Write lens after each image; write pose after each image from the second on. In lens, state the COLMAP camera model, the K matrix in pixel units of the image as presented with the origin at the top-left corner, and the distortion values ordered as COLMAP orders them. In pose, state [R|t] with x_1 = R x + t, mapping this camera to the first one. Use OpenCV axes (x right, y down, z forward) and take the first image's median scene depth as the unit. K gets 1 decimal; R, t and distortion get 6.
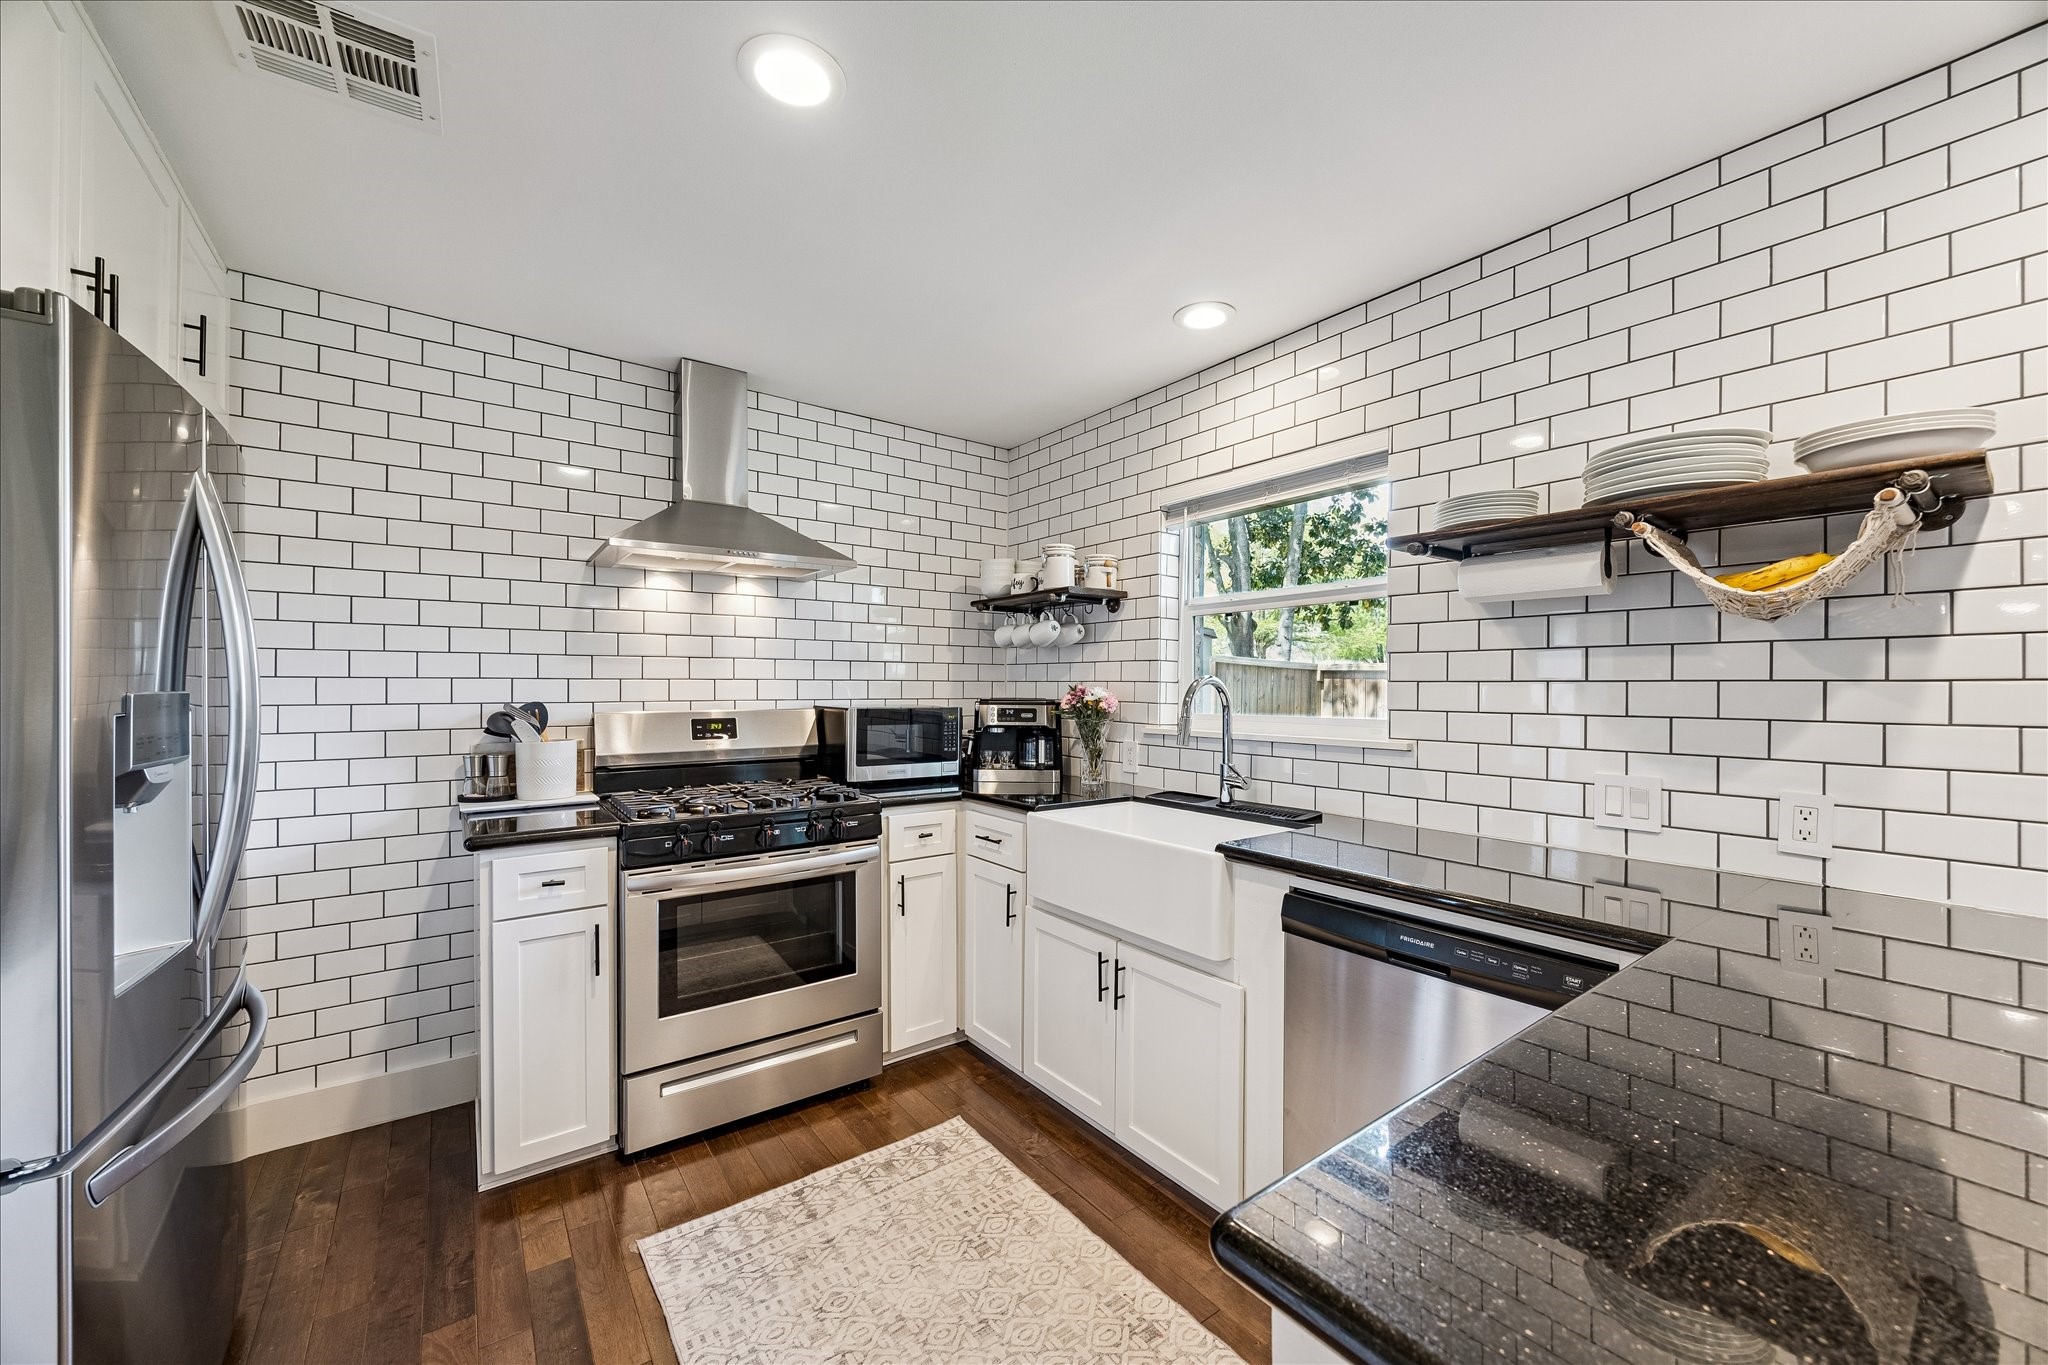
lens RADIAL K [[793.8, 0, 1025.1], [0, 793.8, 688.8], [0, 0, 1]] dist [-0.000191, 0.000447]
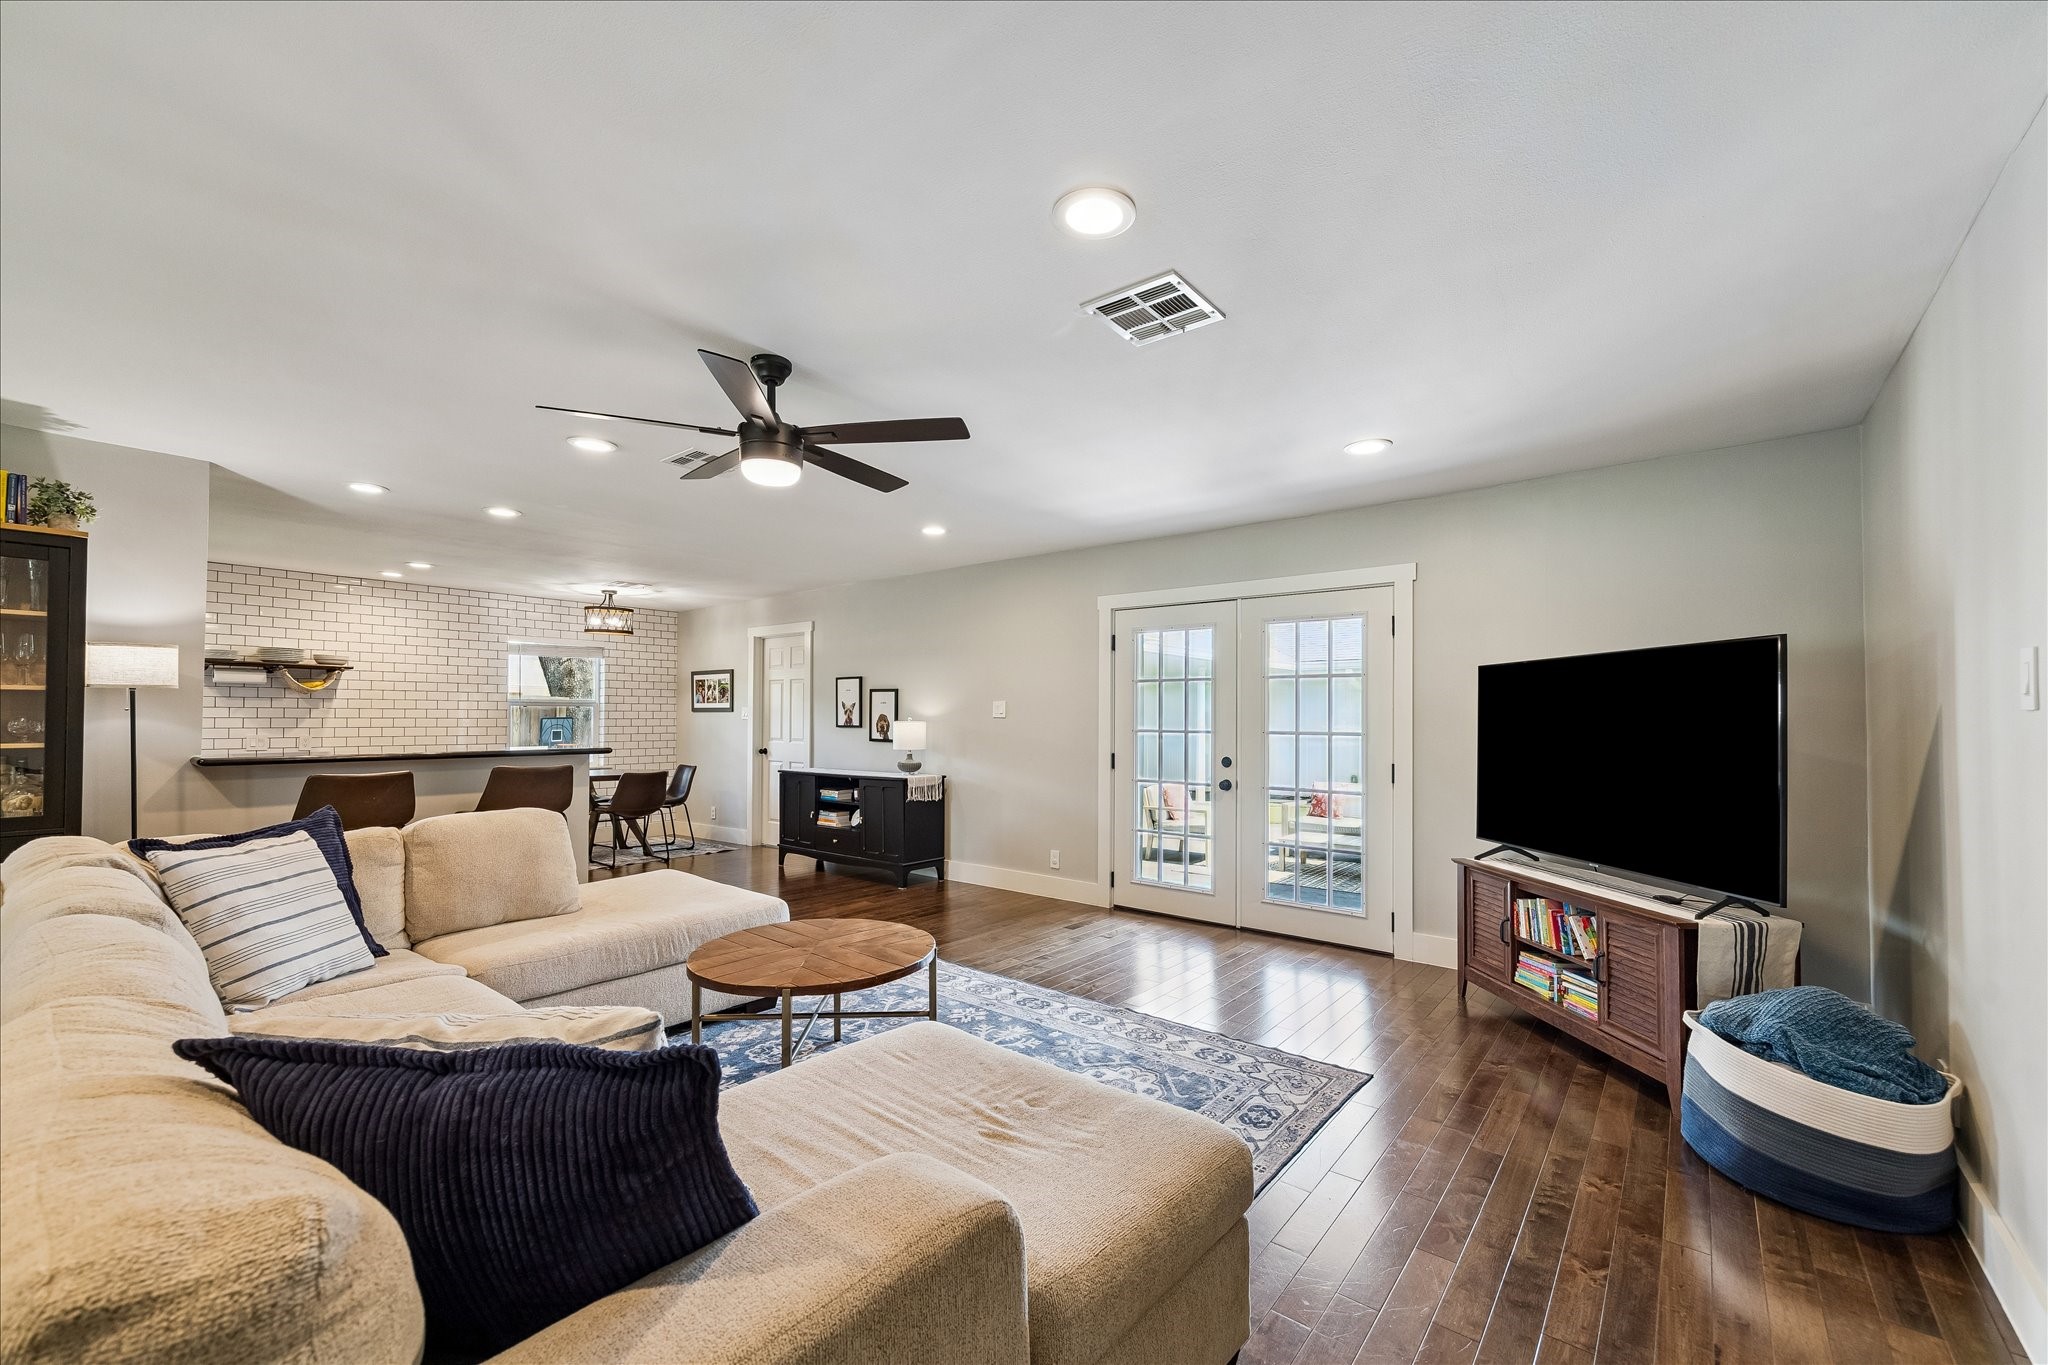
lens RADIAL K [[793.8, 0, 1015.9], [0, 793.8, 711.6], [0, 0, 1]] dist [-0.000191, 0.000447]
pose [[-0.237323, 0.000207, 0.971431, -2.019068], [-0.007209, 0.999972, -0.001974, -0.006218], [-0.971404, -0.007471, -0.237315, -0.831602]]
